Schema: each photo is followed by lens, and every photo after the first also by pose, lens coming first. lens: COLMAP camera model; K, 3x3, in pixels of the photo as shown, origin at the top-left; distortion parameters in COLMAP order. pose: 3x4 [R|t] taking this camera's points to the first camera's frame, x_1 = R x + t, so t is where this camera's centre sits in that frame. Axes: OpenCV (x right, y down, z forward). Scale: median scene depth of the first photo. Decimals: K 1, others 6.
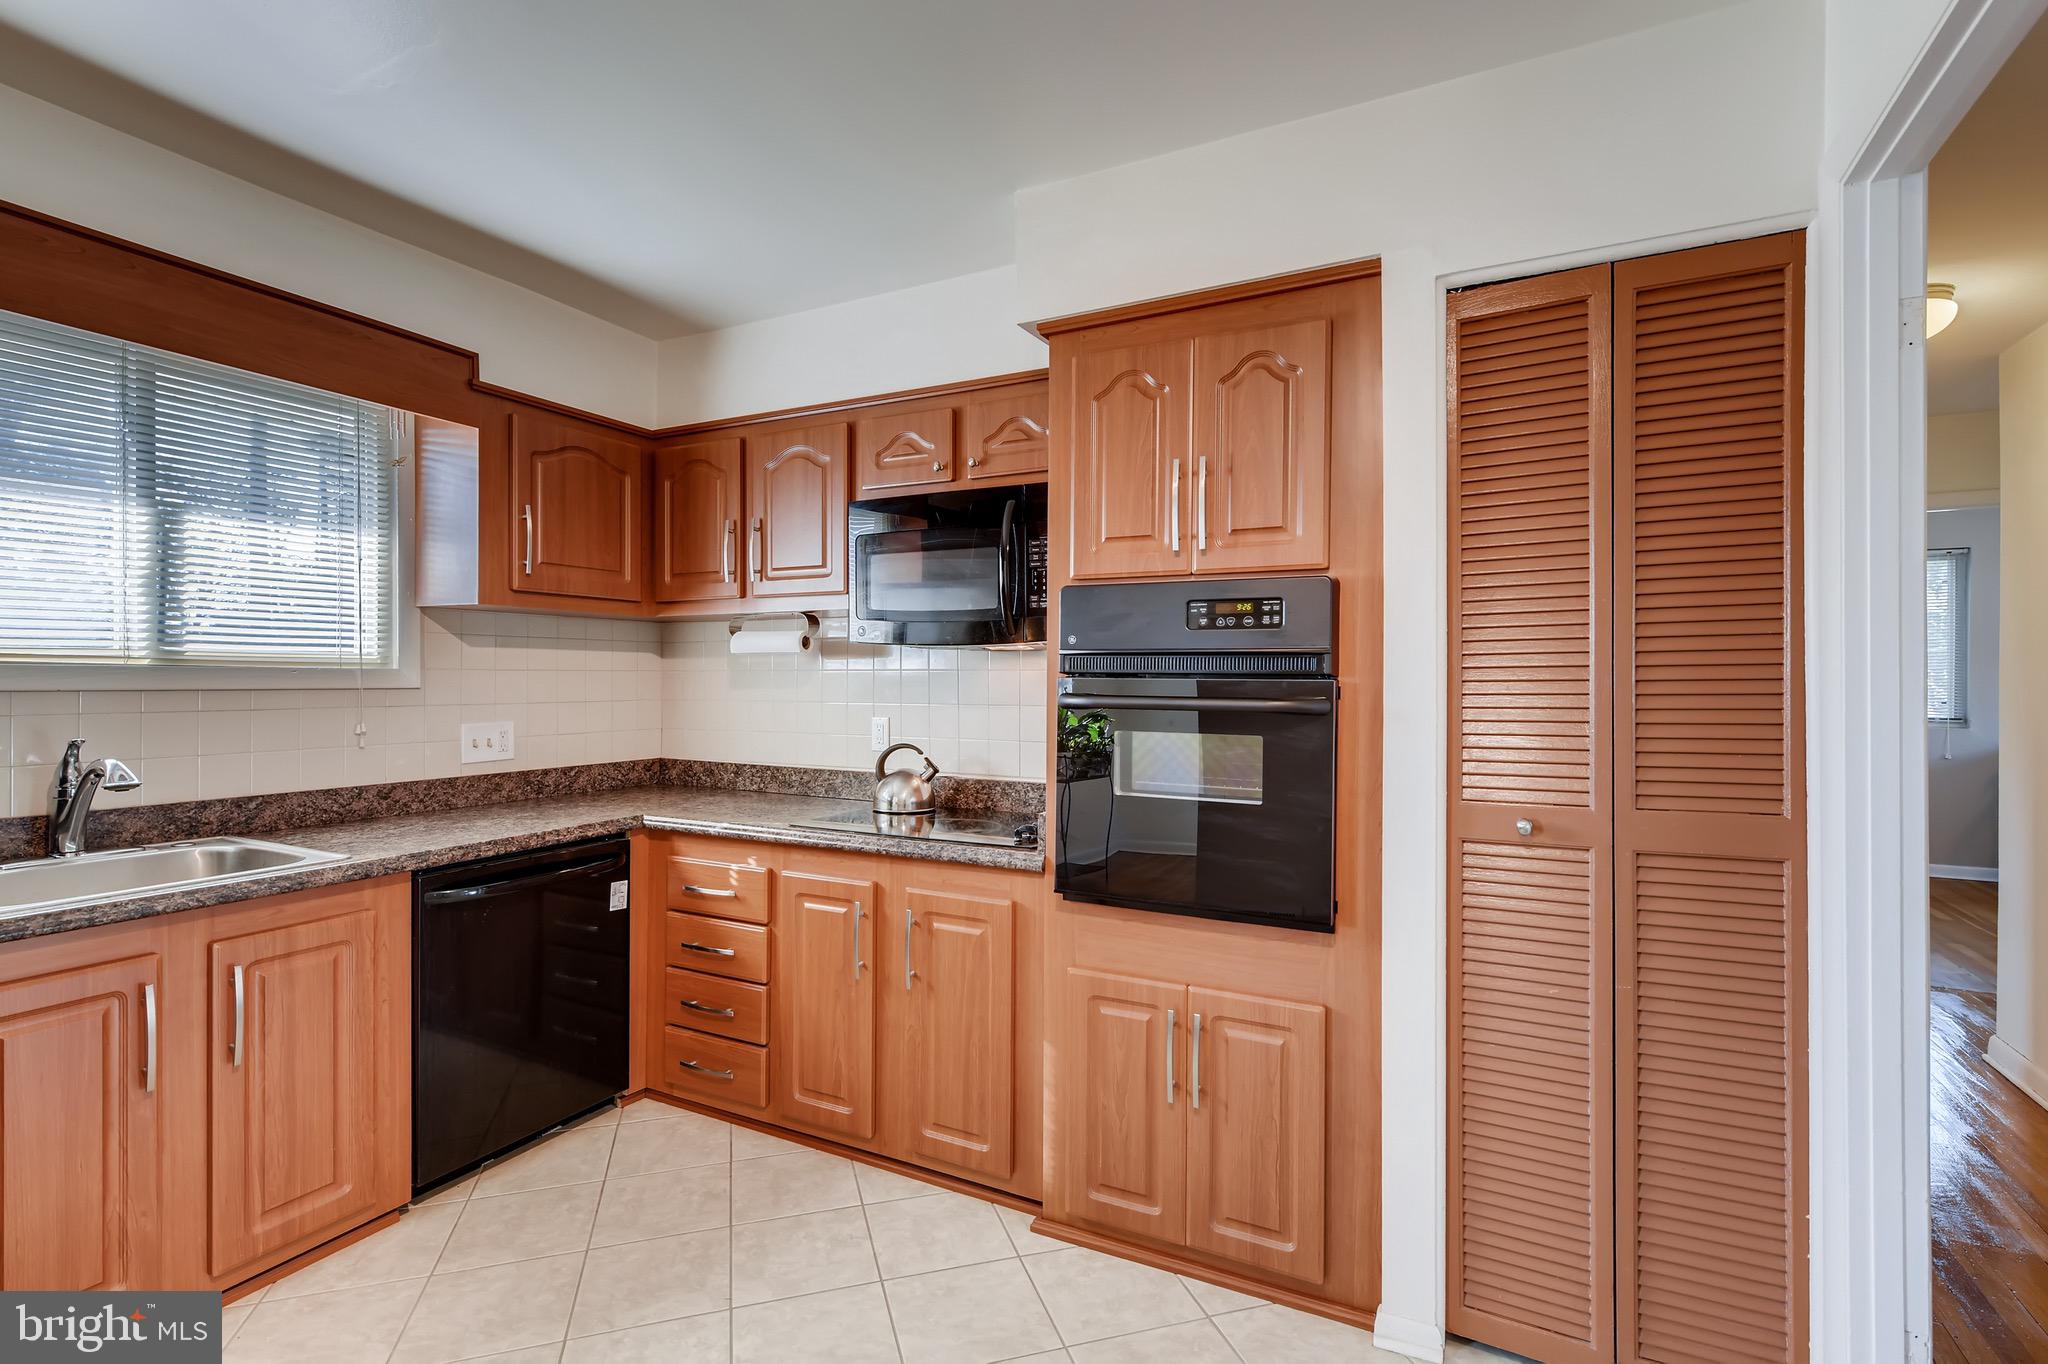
lens RADIAL K [[957.5, 0, 1031.2], [0, 957.5, 682.5], [0, 0, 1]] dist [0.015268, -0.005948]
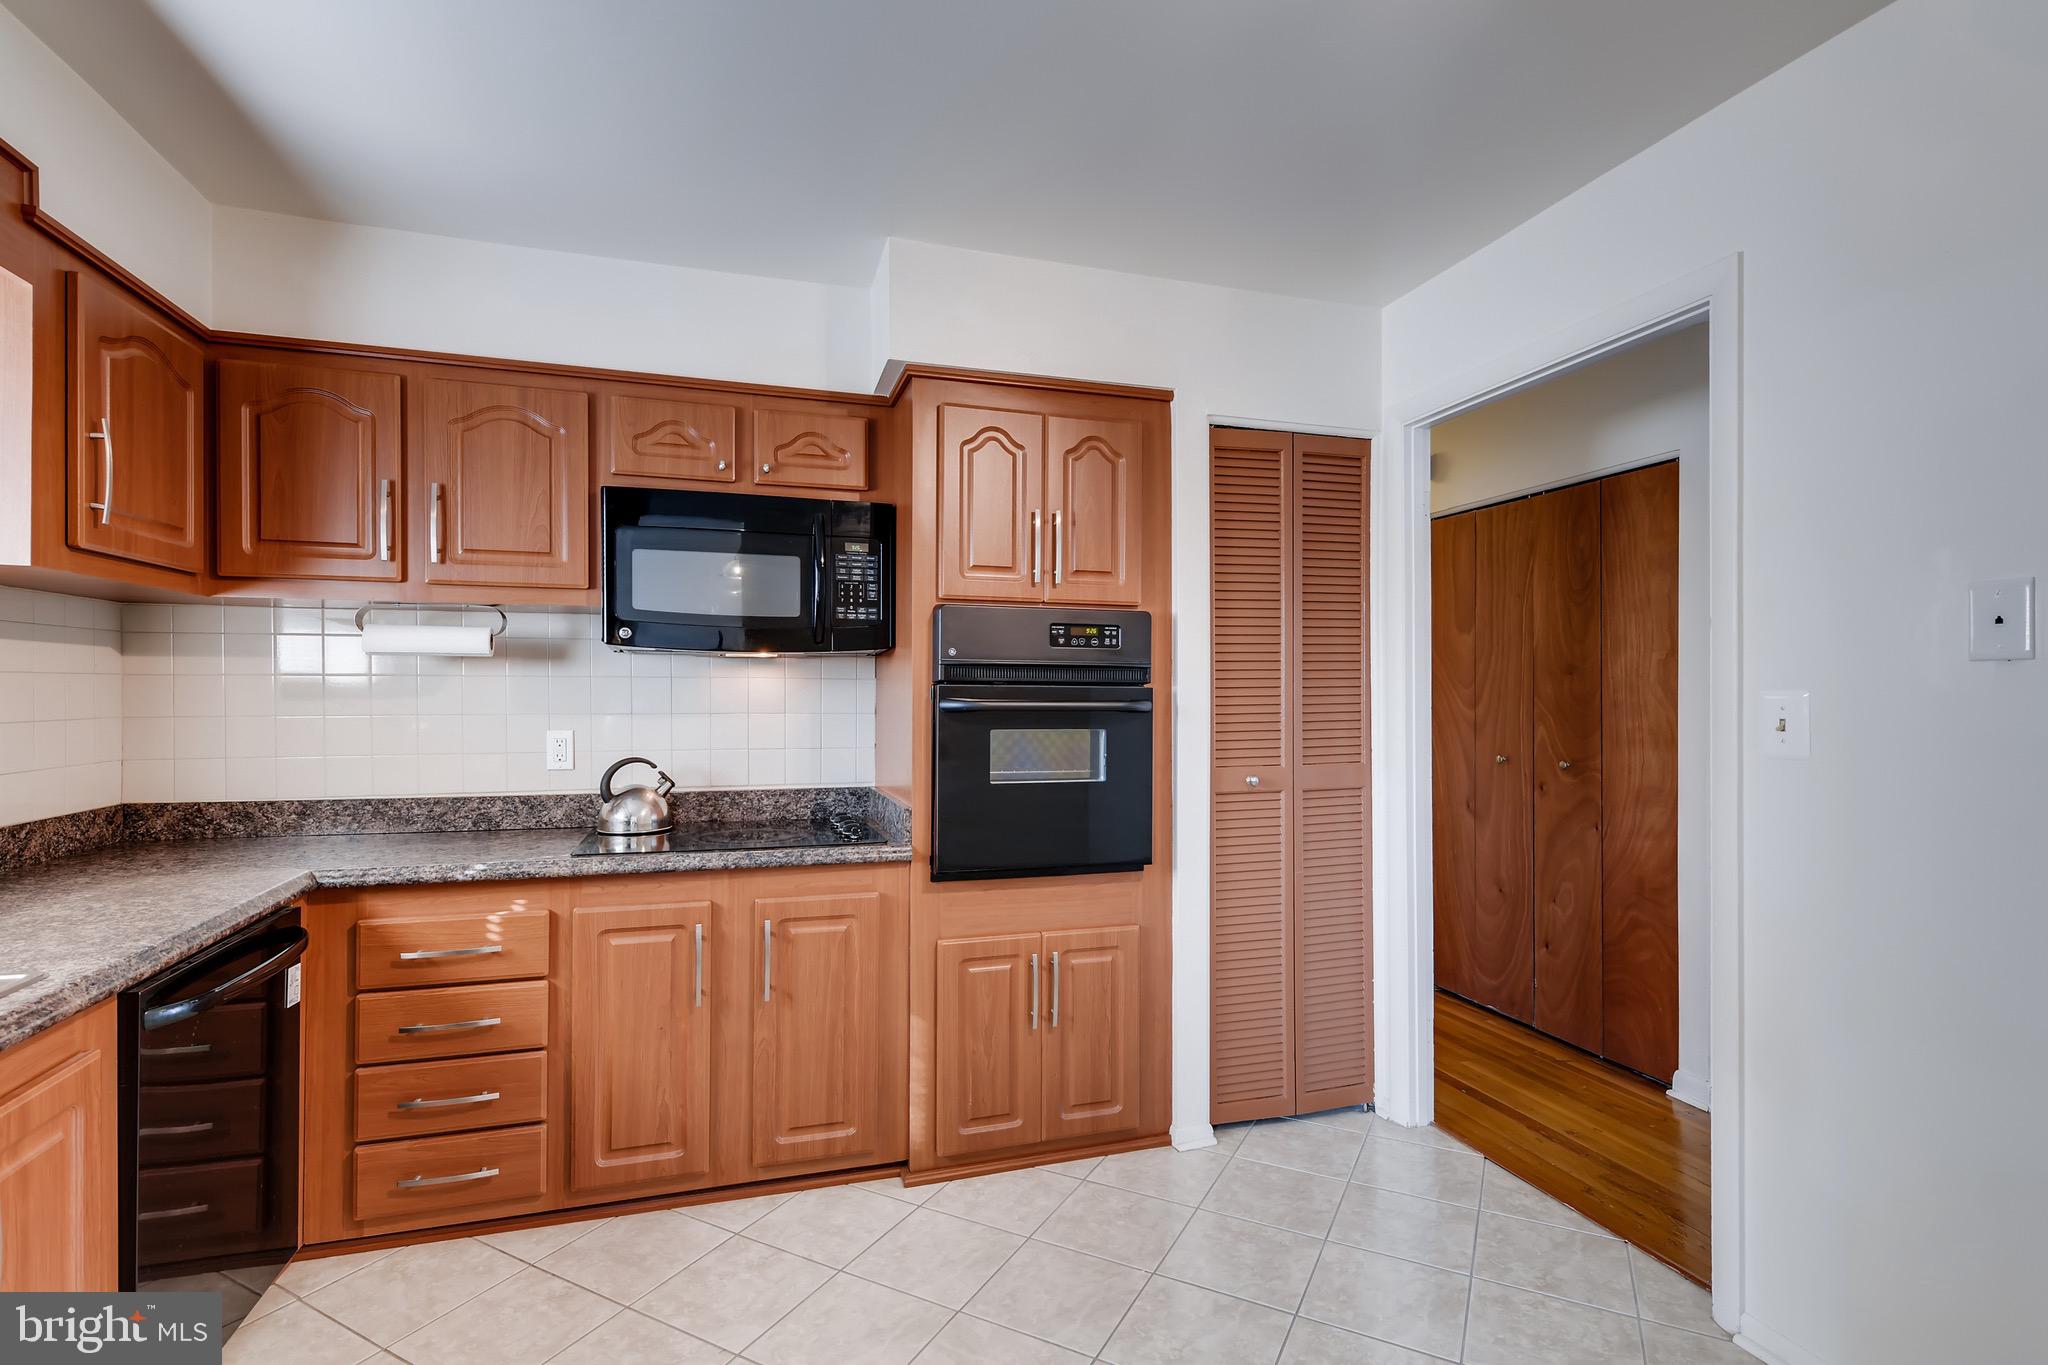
lens RADIAL K [[972.5, 0, 1030.8], [0, 972.5, 693.9], [0, 0, 1]] dist [0.014552, -0.006239]
pose [[0.707793, -0.003493, 0.706412, -0.605843], [0.002804, 0.999994, 0.002135, 0.003012], [-0.706415, 0.000470, 0.707798, 0.094968]]
